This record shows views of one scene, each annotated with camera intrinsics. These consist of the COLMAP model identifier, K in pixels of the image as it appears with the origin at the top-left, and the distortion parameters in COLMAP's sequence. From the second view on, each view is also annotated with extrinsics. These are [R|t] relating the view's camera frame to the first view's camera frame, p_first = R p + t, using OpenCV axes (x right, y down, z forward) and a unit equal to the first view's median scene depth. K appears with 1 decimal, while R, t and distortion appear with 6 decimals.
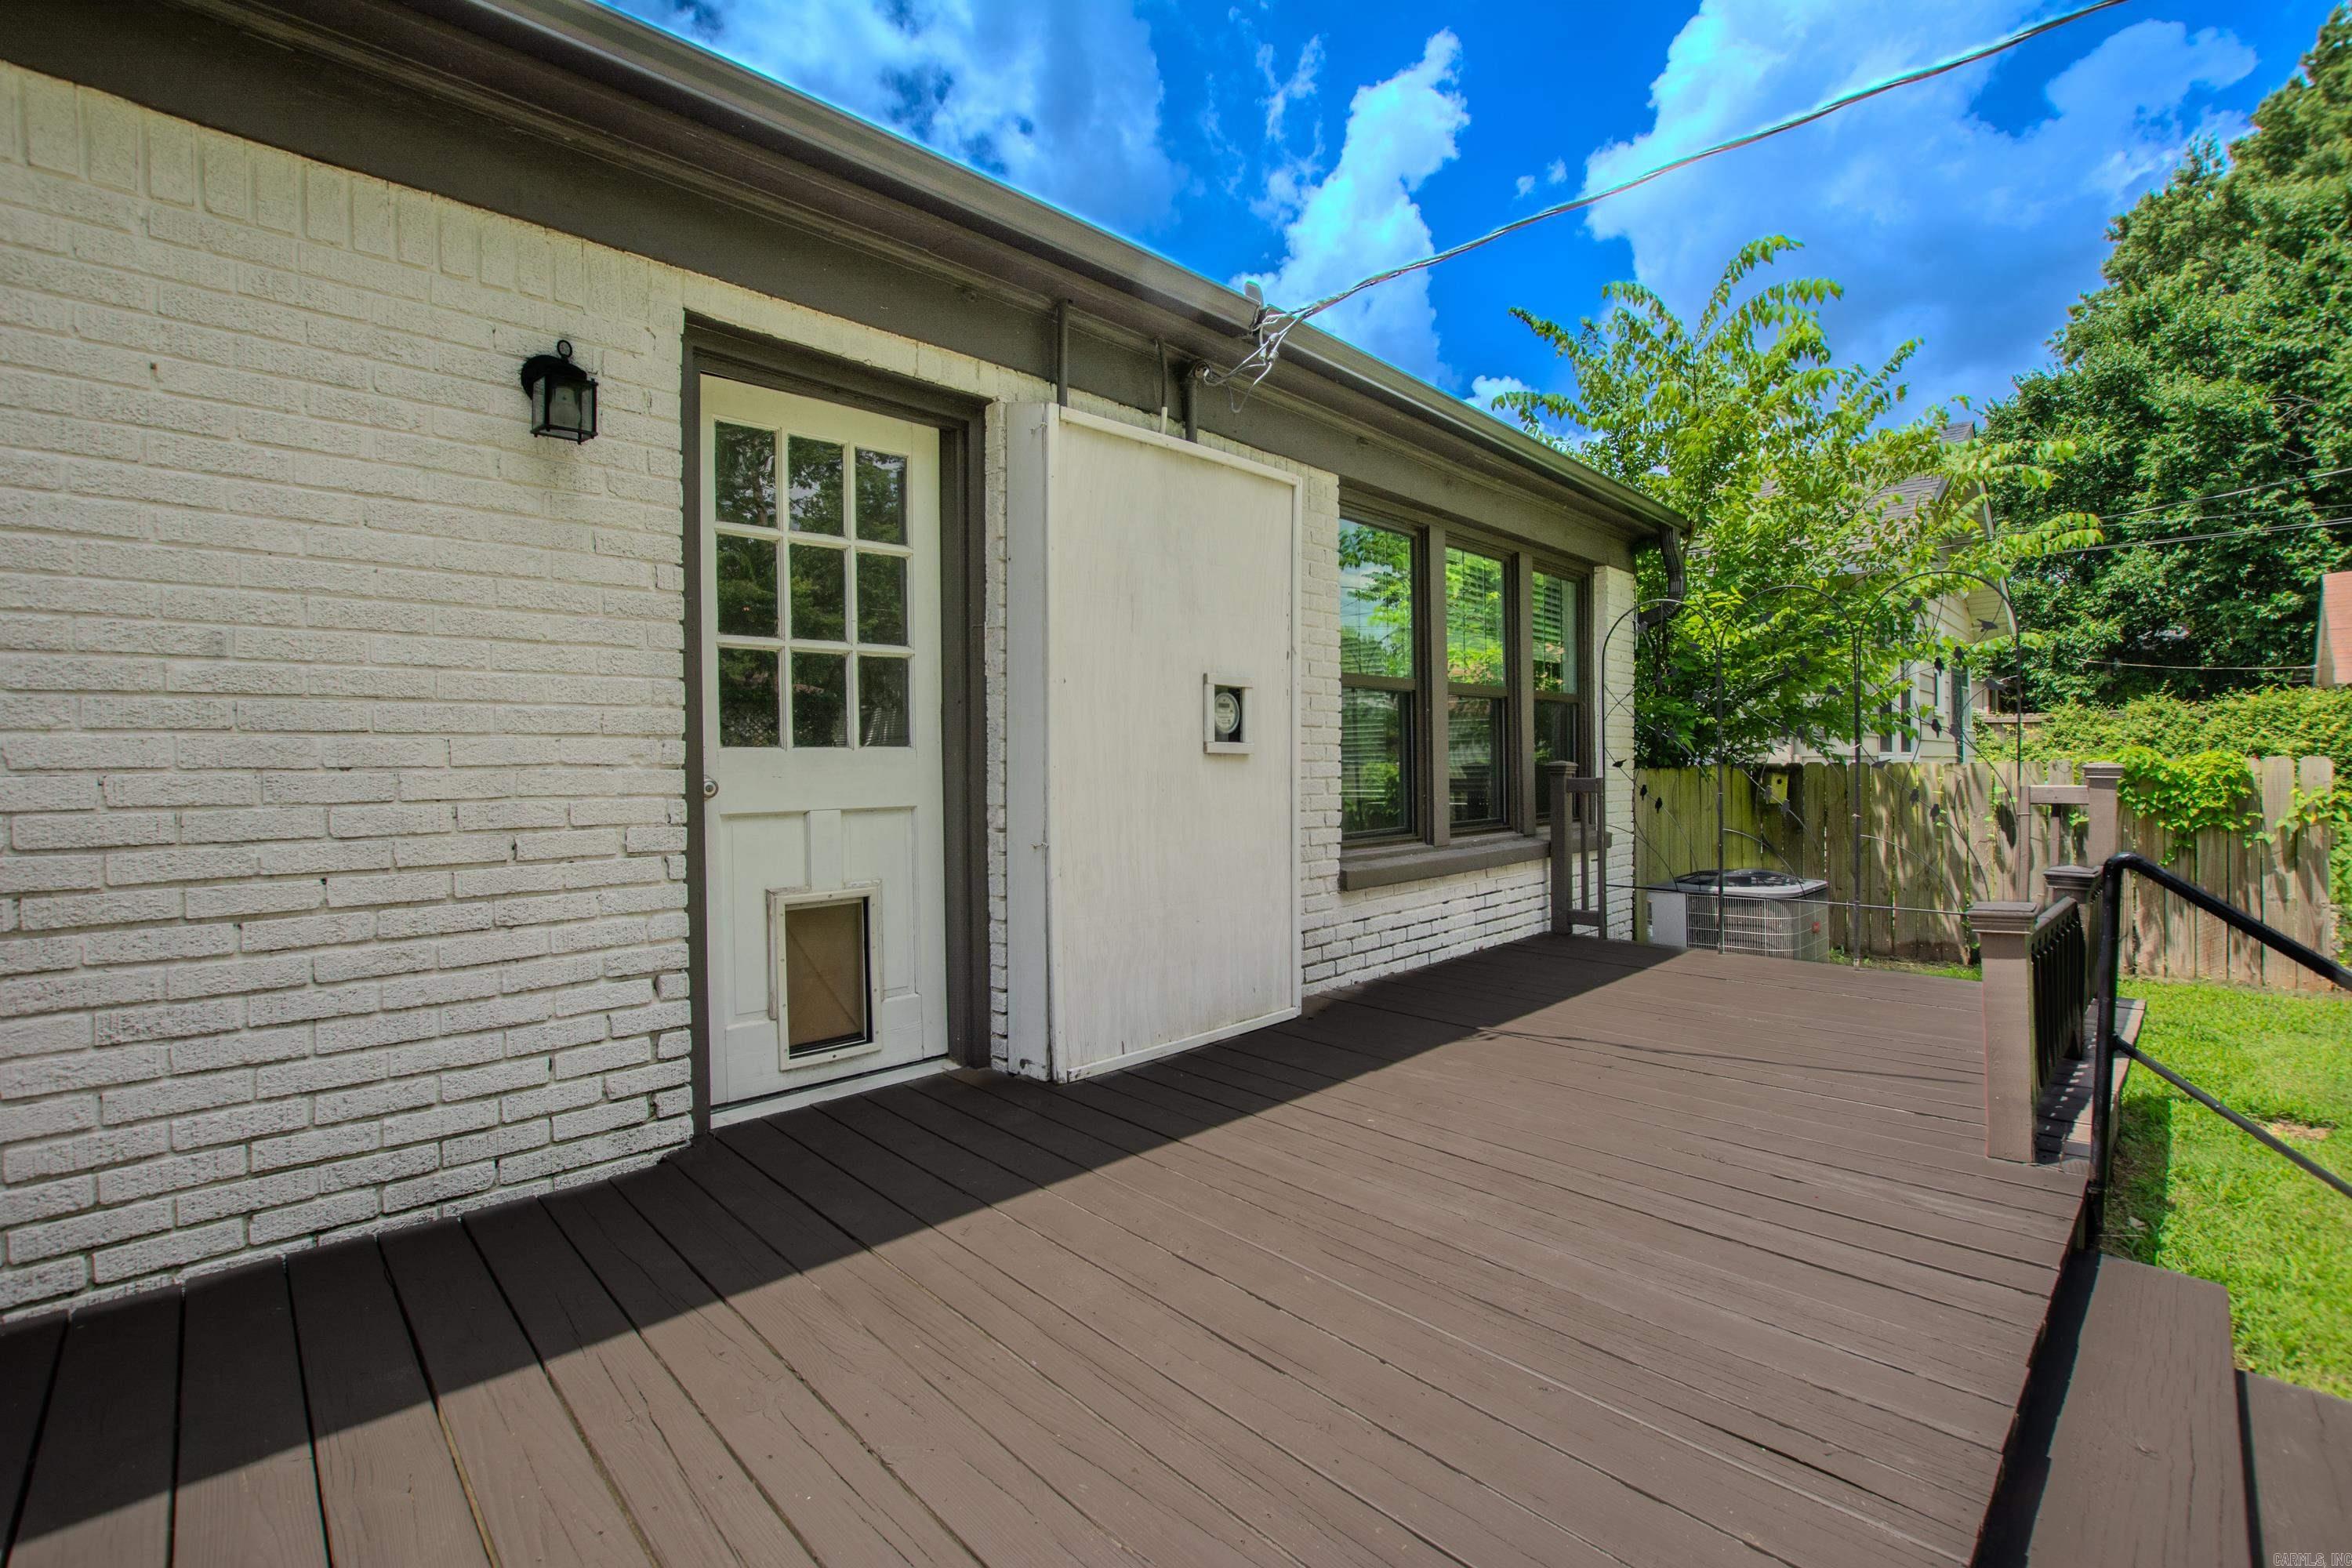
lens RADIAL K [[1010.3, 0, 1182.7], [0, 1010.3, 780.0], [0, 0, 1]] dist [-0.001973, -0.001149]
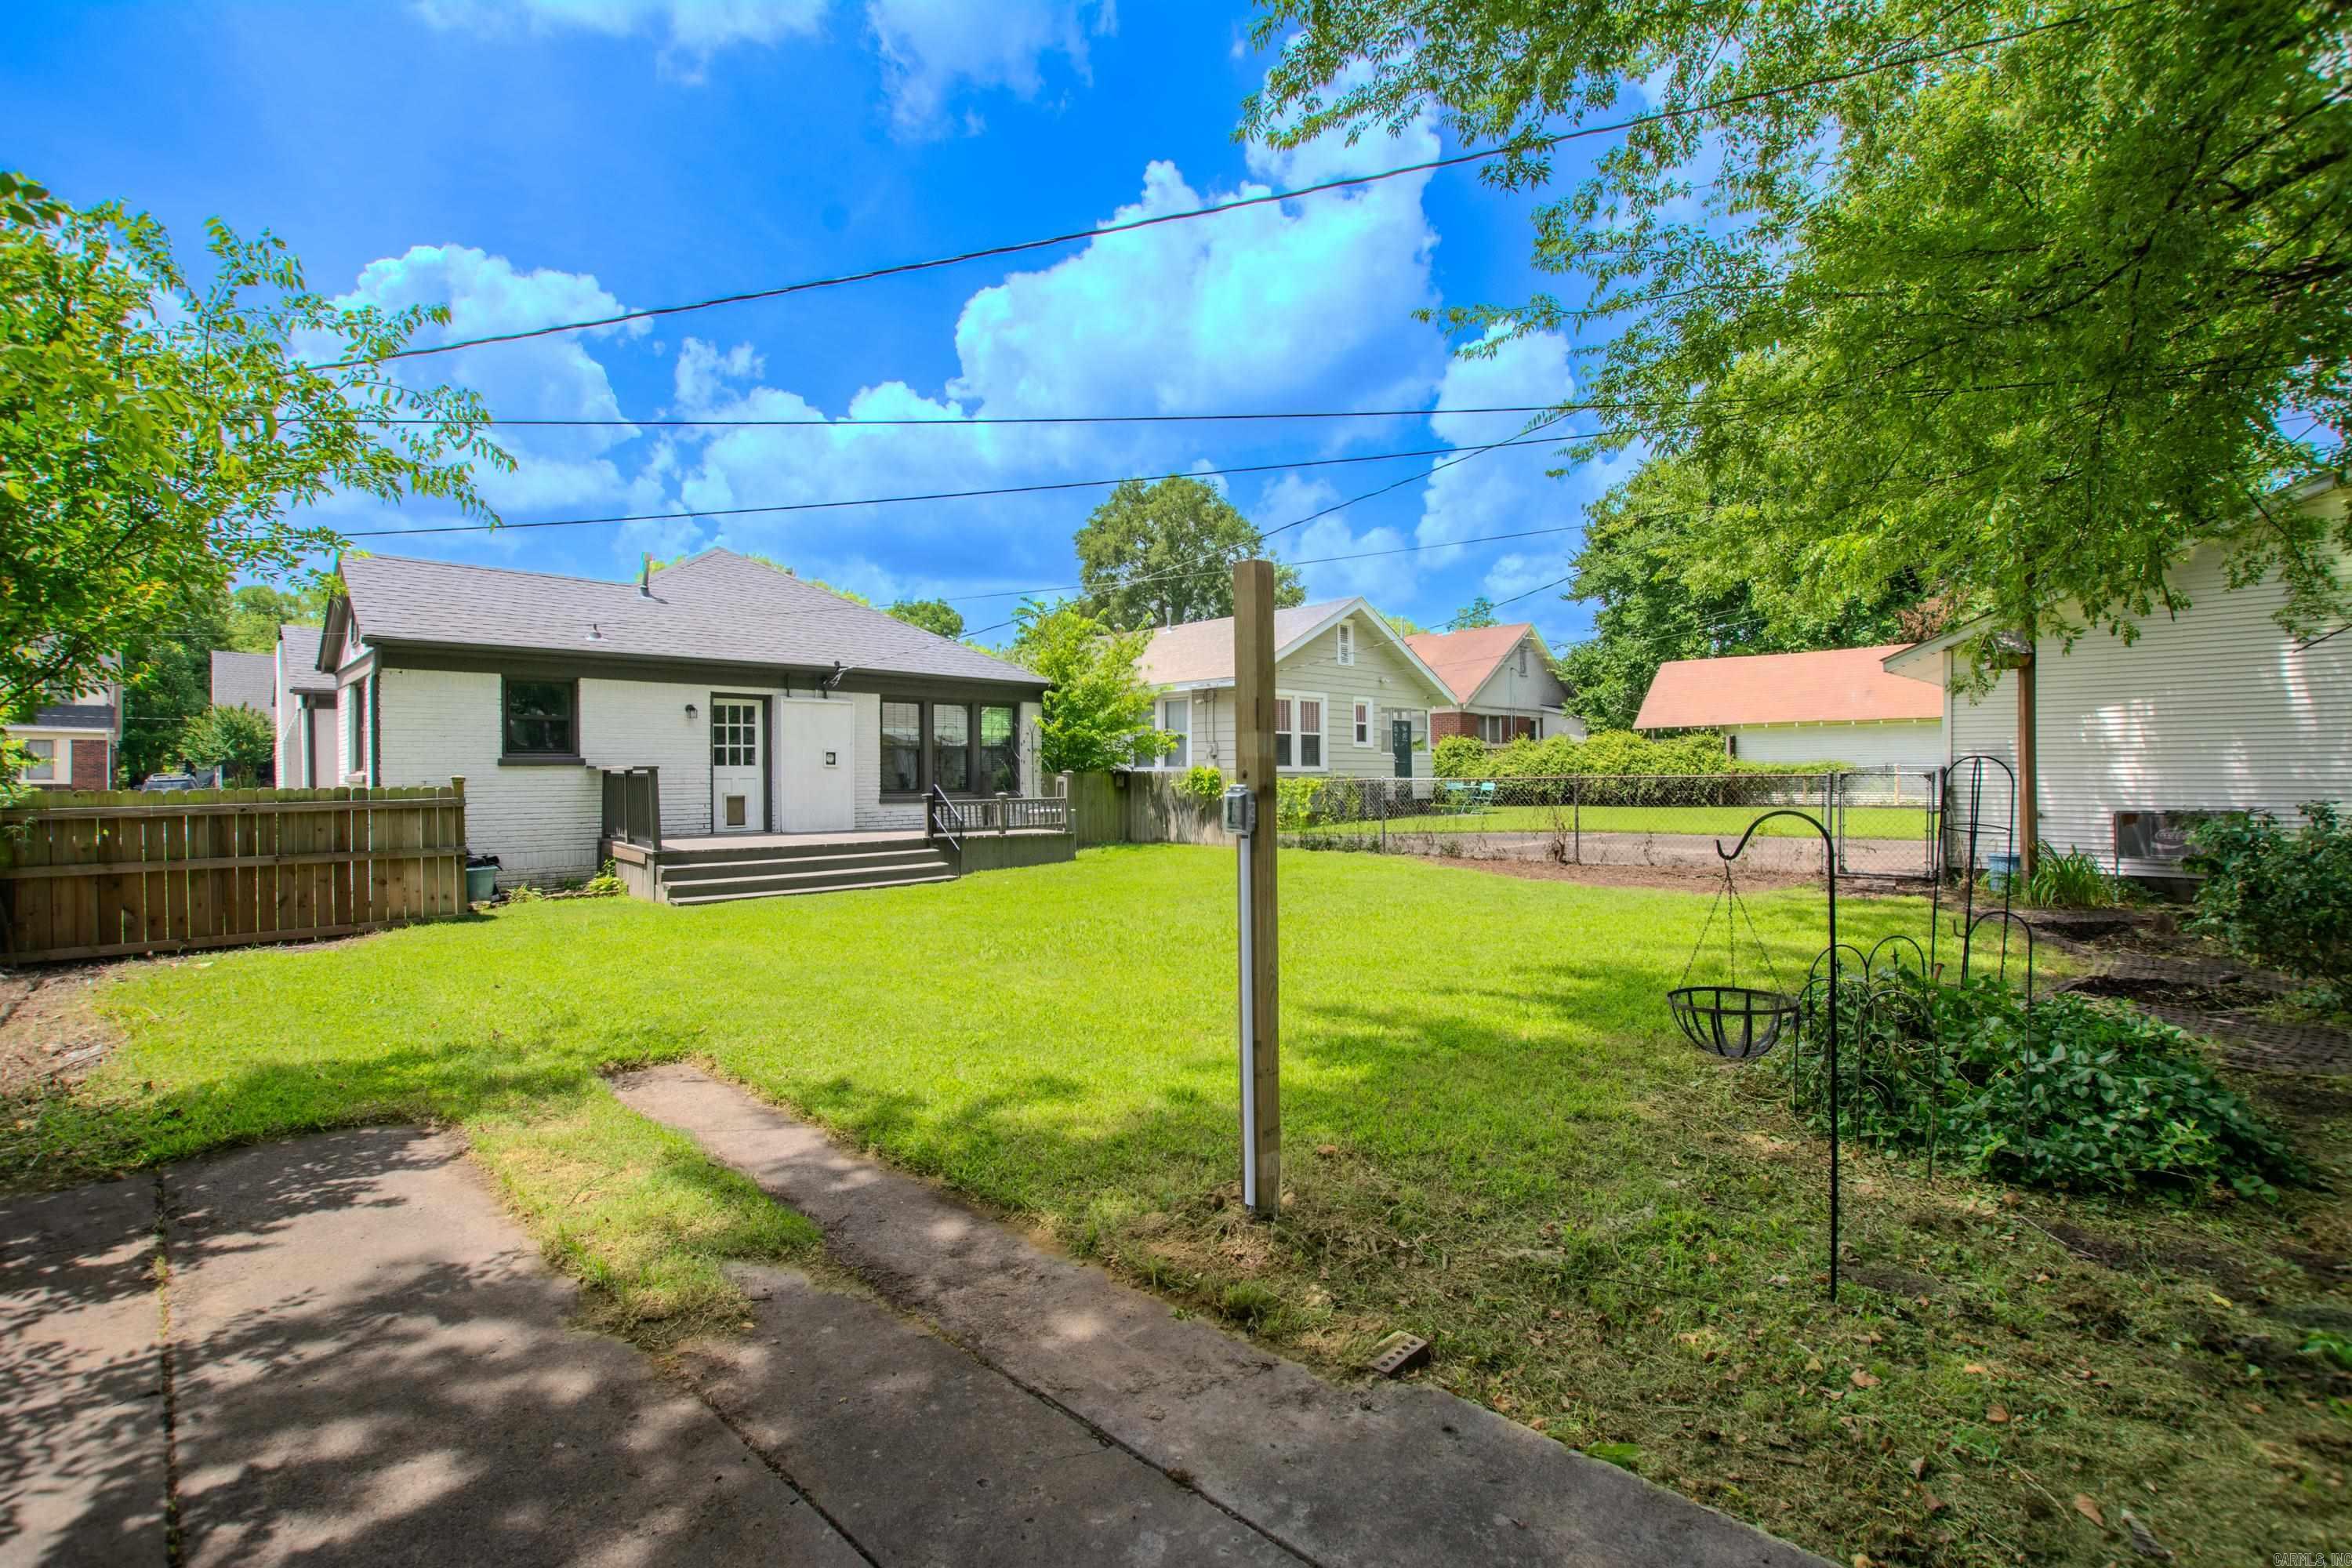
lens RADIAL K [[1010.3, 0, 1182.7], [0, 1010.3, 780.0], [0, 0, 1]] dist [-0.001973, -0.001149]
pose [[0.999097, 0.028998, 0.031051, 1.657625], [-0.029558, 0.999406, 0.017731, -0.112531], [-0.030518, -0.018633, 0.999361, -3.958130]]
